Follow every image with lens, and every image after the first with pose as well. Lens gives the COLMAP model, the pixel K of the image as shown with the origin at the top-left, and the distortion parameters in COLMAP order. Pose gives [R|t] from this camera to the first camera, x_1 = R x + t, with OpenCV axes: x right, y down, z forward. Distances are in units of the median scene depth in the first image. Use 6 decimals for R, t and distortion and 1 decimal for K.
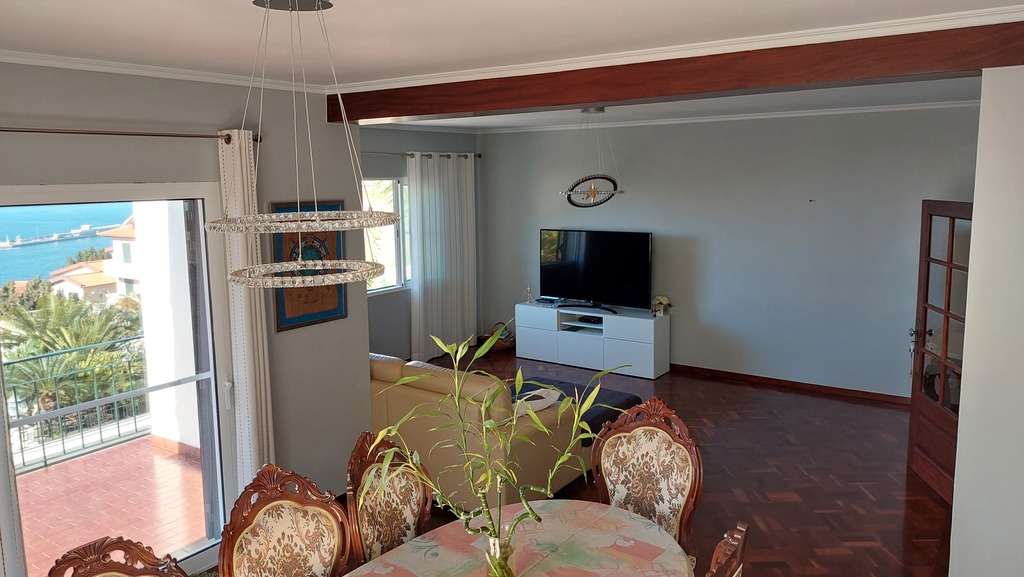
lens RADIAL K [[751.4, 0, 512.0], [0, 751.4, 288.5], [0, 0, 1]] dist [0.003721, -0.003542]
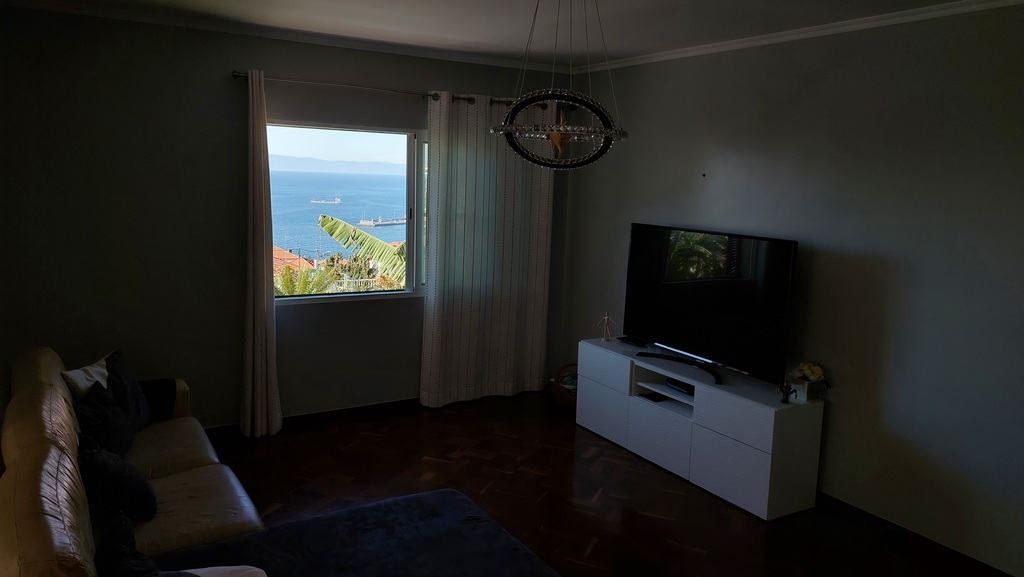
lens RADIAL K [[751.4, 0, 512.0], [0, 751.4, 288.5], [0, 0, 1]] dist [0.003721, -0.003542]
pose [[0.918575, 0.105667, -0.380861, 0.194259], [-0.107597, 0.994061, 0.016287, -0.027522], [0.380320, 0.026019, 0.924489, 0.414889]]
